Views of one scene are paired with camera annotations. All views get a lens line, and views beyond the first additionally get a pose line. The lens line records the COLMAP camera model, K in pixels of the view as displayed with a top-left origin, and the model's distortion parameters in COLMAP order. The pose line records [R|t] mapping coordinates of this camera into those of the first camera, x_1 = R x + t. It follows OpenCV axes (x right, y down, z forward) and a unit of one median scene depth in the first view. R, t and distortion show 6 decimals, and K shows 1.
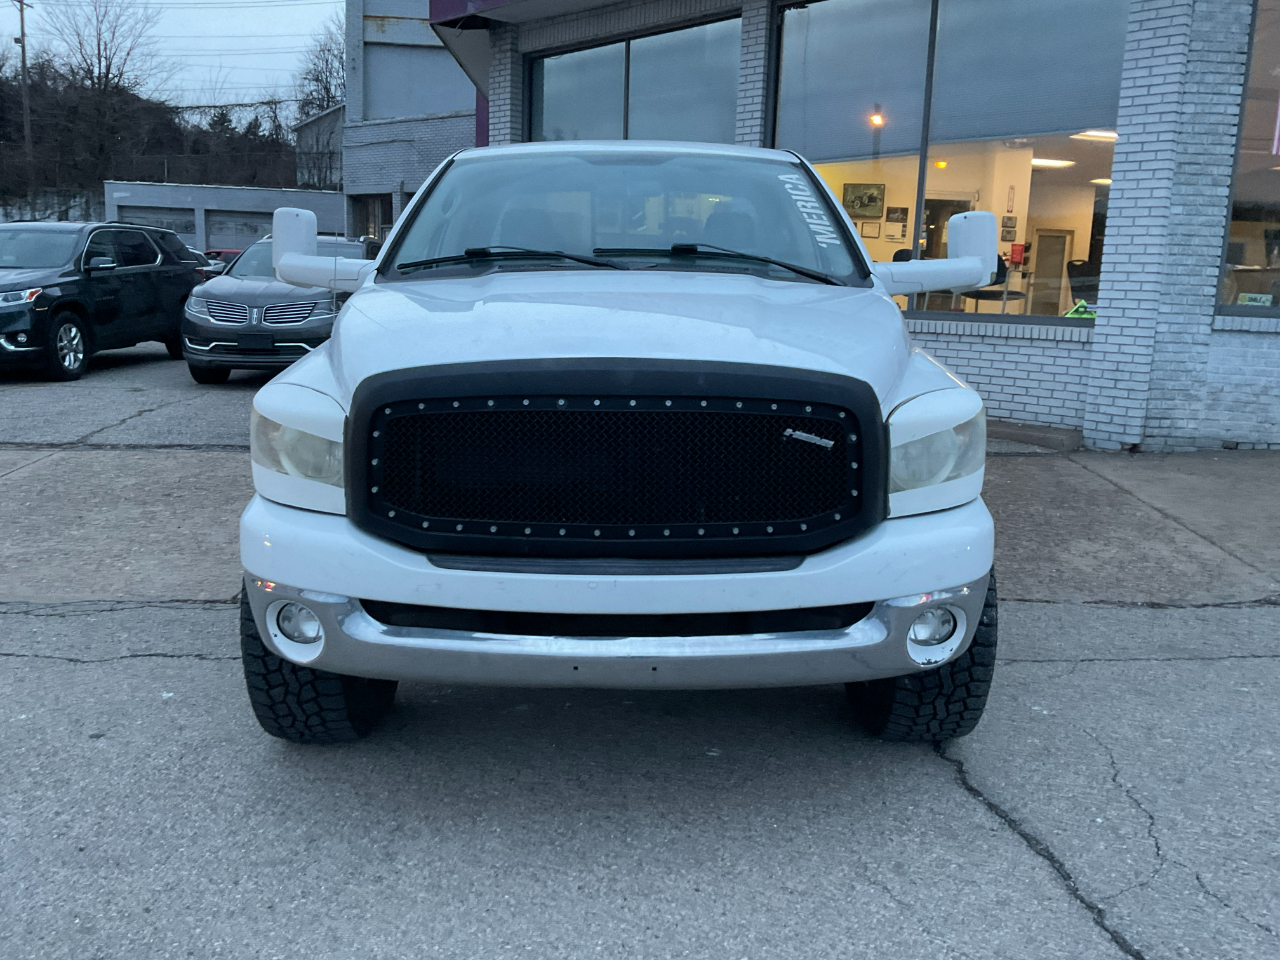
lens RADIAL K [[1064.0, 0, 640.0], [0, 1064.0, 480.0], [0, 0, 1]] dist [0.027143, -0.060386]
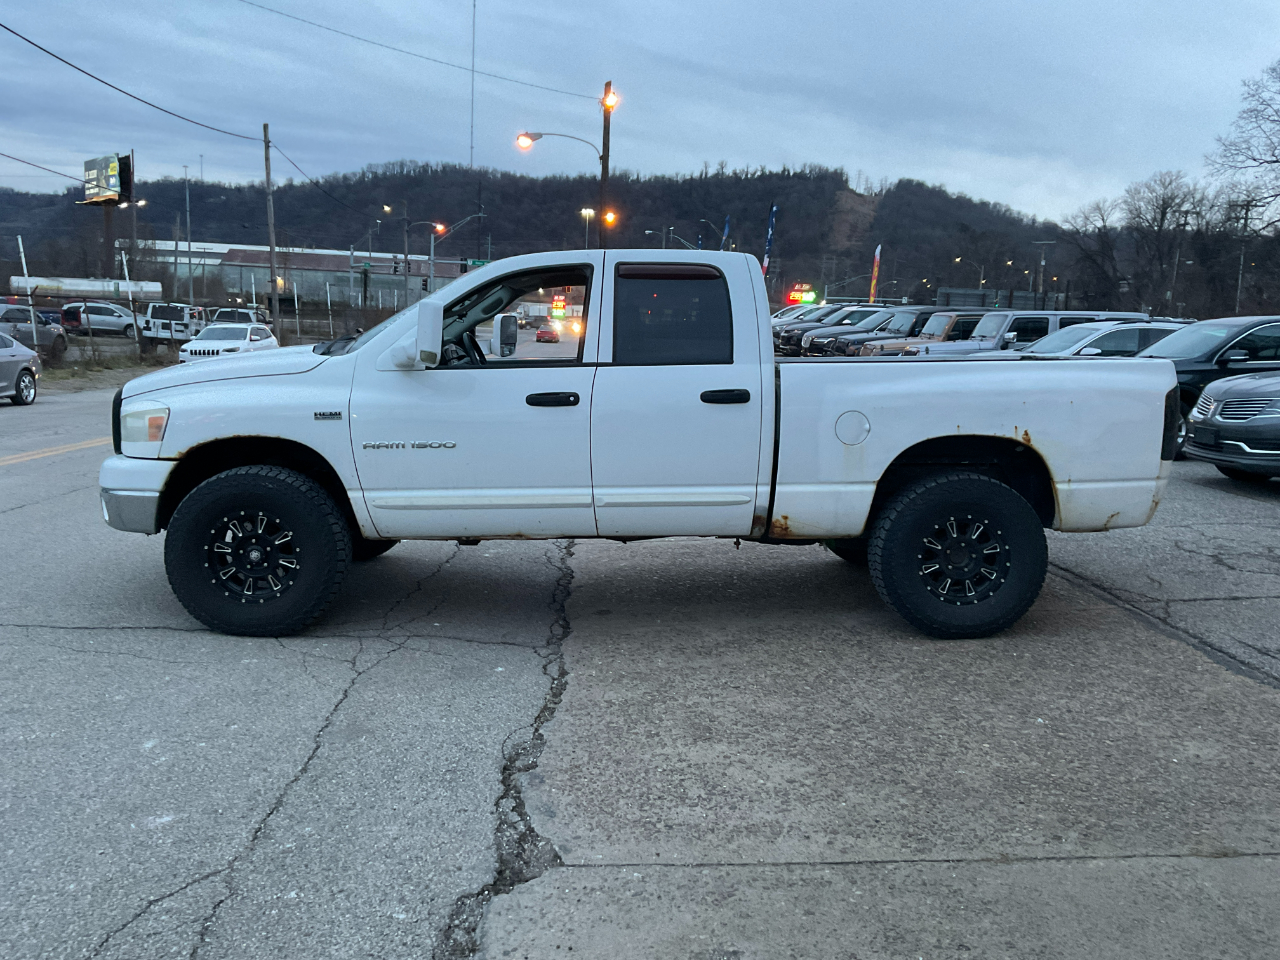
lens RADIAL K [[1056.3, 0, 637.7], [0, 1056.3, 479.2], [0, 0, 1]] dist [0.087978, -0.161785]
pose [[0.013567, 0.124204, -0.992164, 1.225080], [-0.216211, 0.969145, 0.118366, -0.199943], [0.976252, 0.212911, 0.040003, 0.986419]]
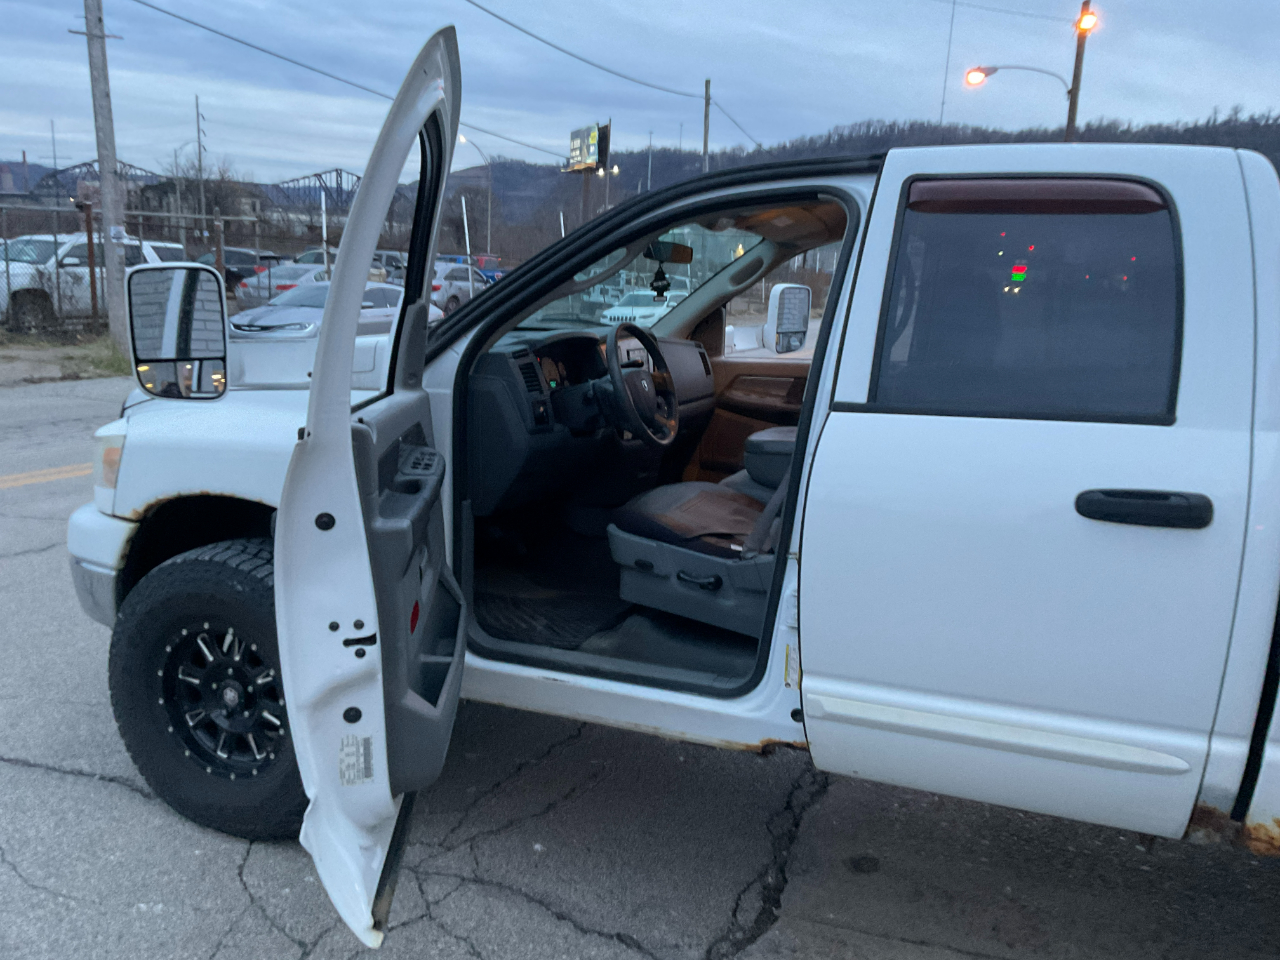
lens RADIAL K [[1060.1, 0, 640.7], [0, 1060.1, 474.0], [0, 0, 1]] dist [0.039260, -0.071144]
pose [[-0.388121, 0.135989, -0.911520, 0.639910], [-0.226391, 0.944680, 0.237332, -0.241340], [0.893370, 0.298474, -0.335864, 1.054881]]
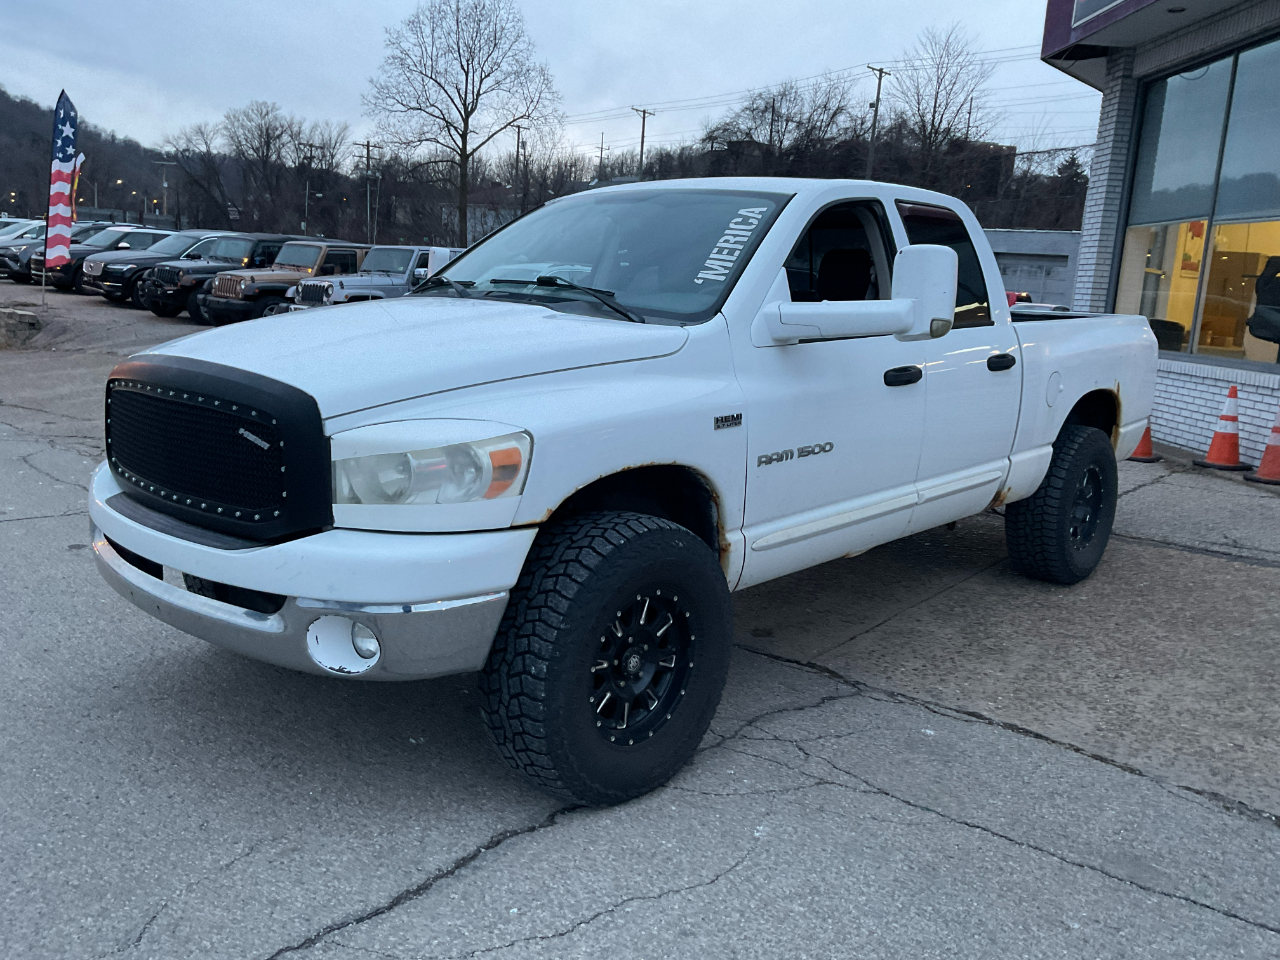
lens RADIAL K [[1064.6, 0, 638.8], [0, 1064.6, 474.8], [0, 0, 1]] dist [0.074391, -0.151830]
pose [[0.726621, 0.134938, -0.673657, 0.599922], [-0.164948, 0.986107, 0.019607, -0.044308], [0.666944, 0.096871, 0.738784, 0.205333]]
